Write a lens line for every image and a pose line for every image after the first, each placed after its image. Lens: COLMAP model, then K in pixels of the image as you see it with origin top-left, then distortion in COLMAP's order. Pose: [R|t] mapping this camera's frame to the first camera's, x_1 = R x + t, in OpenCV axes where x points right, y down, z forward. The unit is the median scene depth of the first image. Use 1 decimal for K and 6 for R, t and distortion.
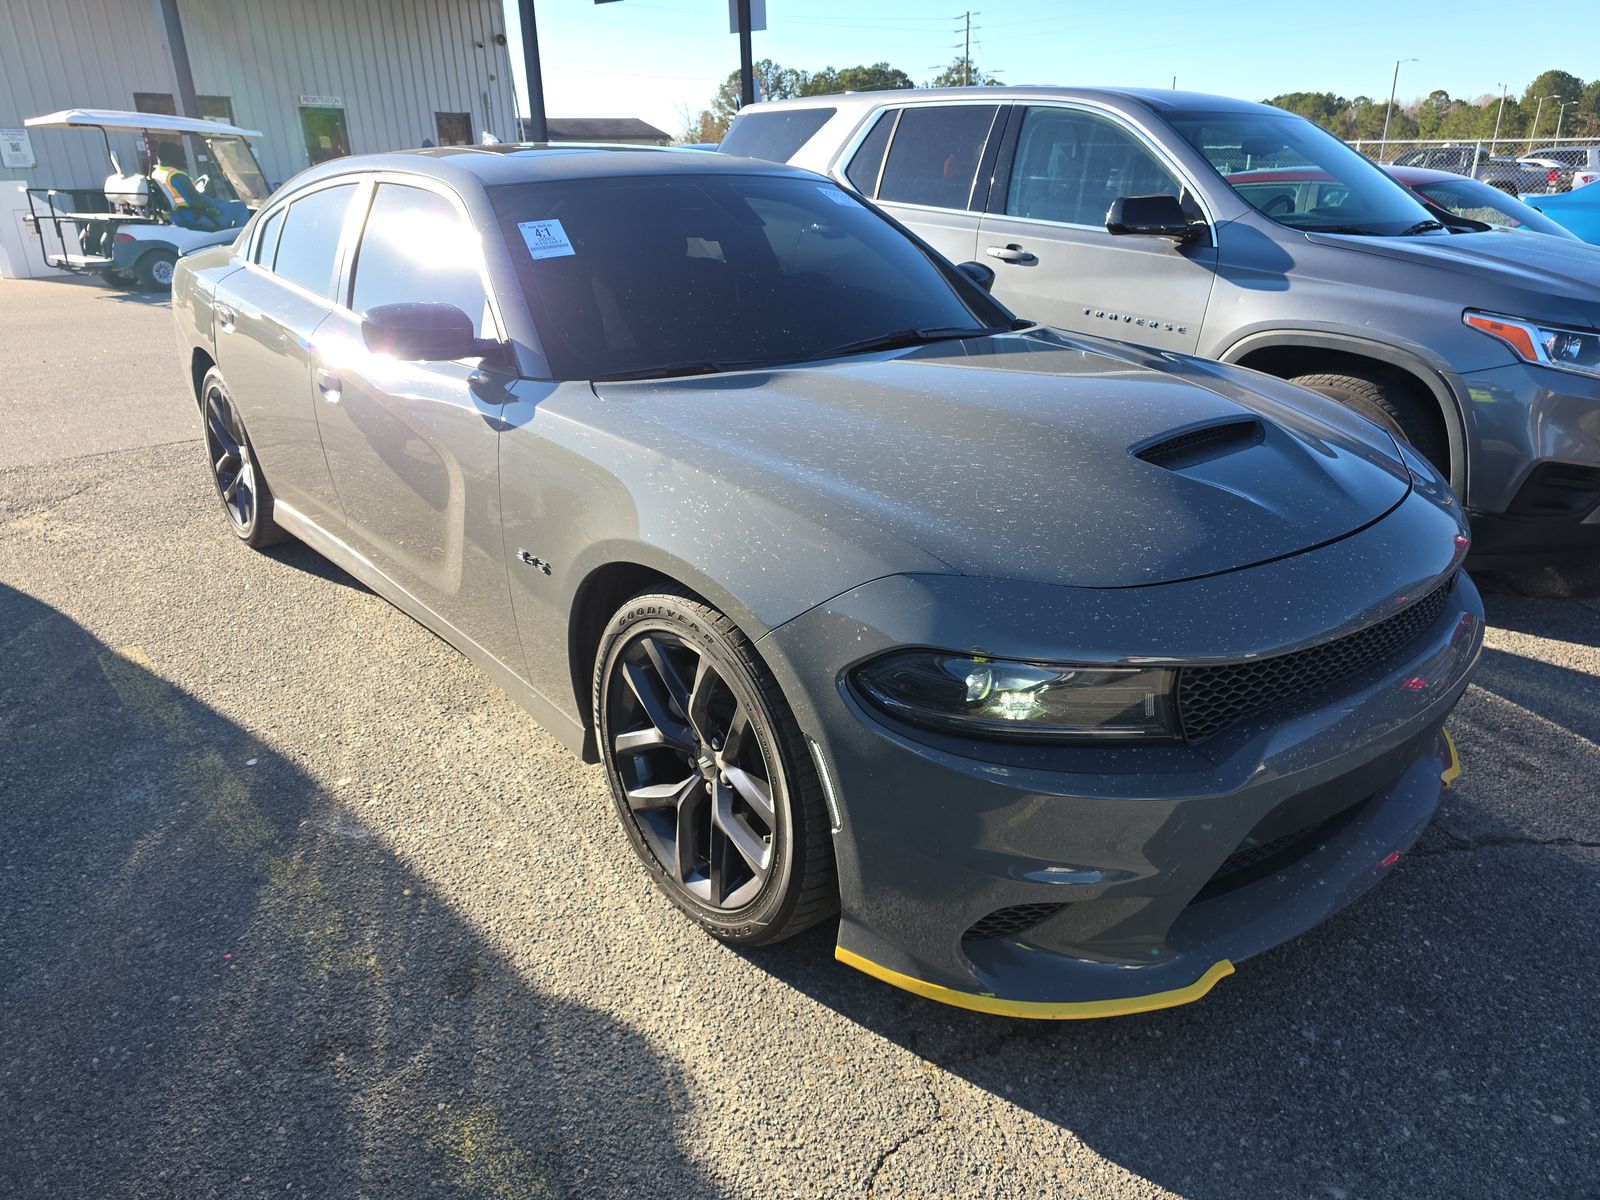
lens RADIAL K [[1075.3, 0, 794.8], [0, 1075.3, 599.5], [0, 0, 1]] dist [0.031785, -0.019548]
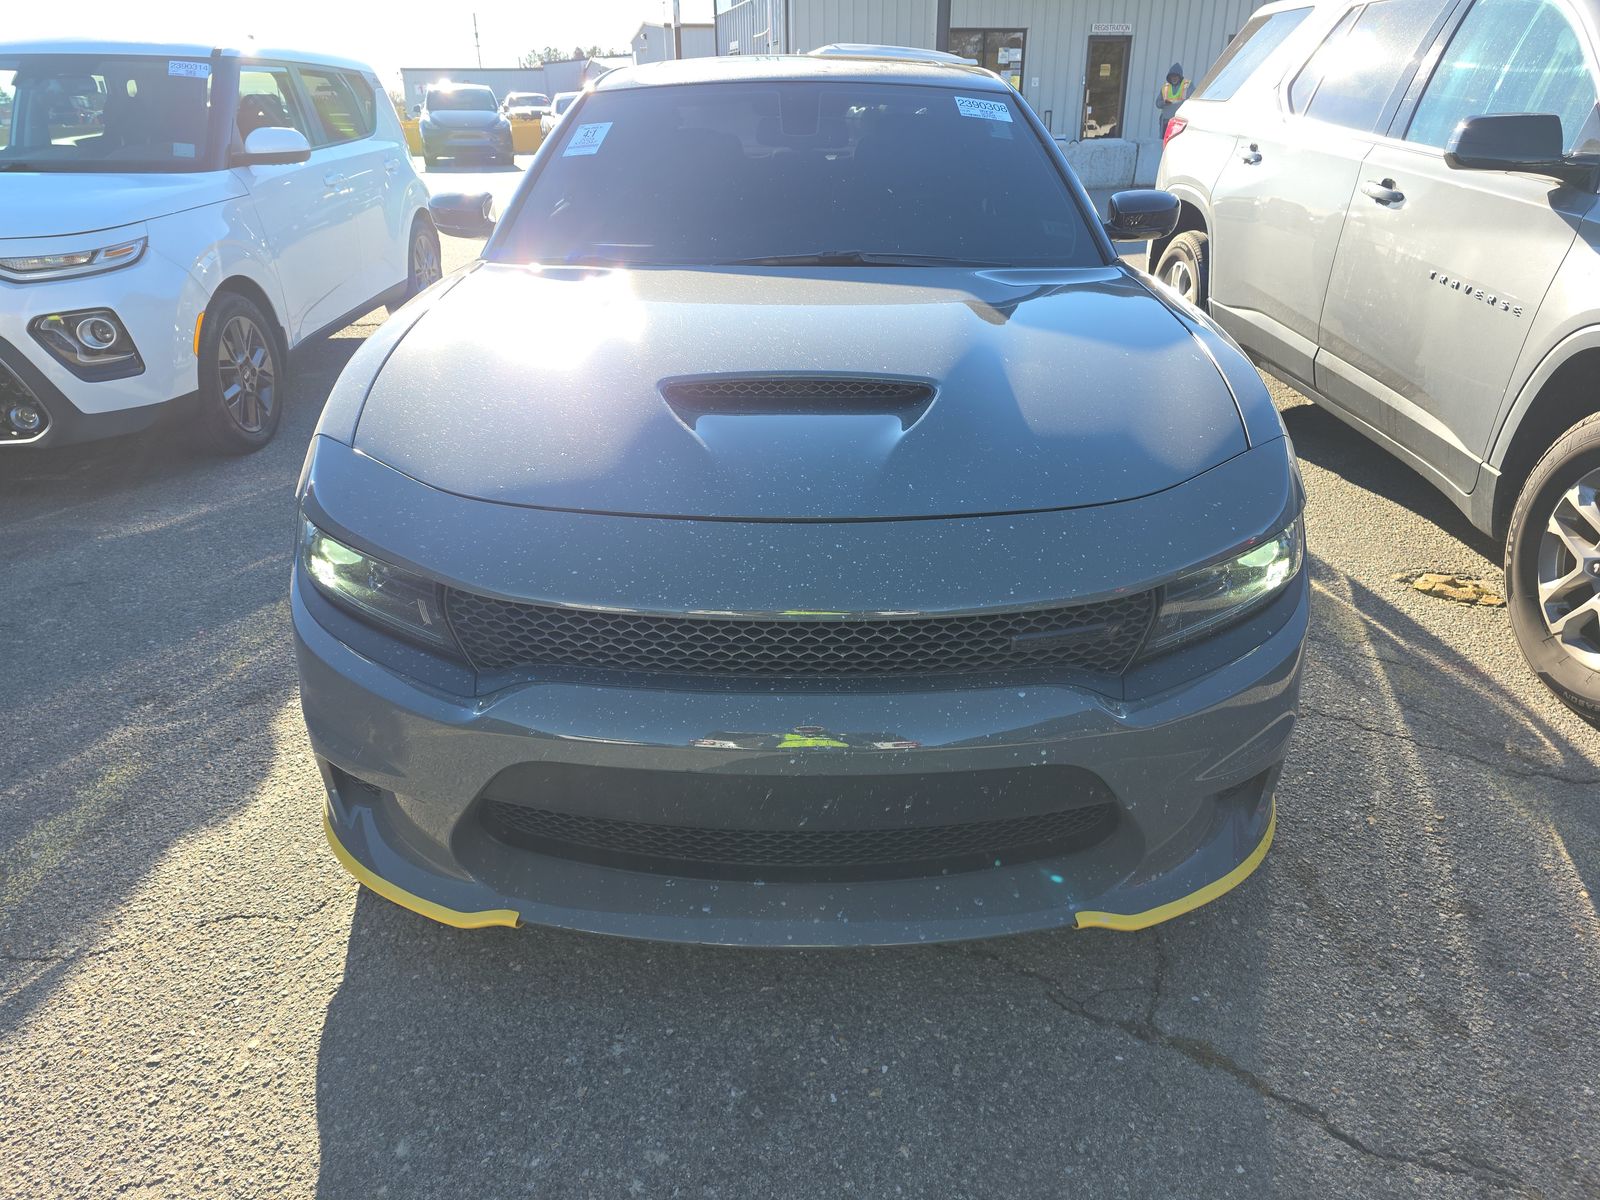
lens RADIAL K [[1075.3, 0, 793.8], [0, 1075.3, 598.7], [0, 0, 1]] dist [0.031785, -0.019548]
pose [[0.756192, 0.275969, -0.593308, 0.777420], [-0.244155, 0.960229, 0.135453, -0.086737], [0.607092, 0.042430, 0.793498, 0.280215]]
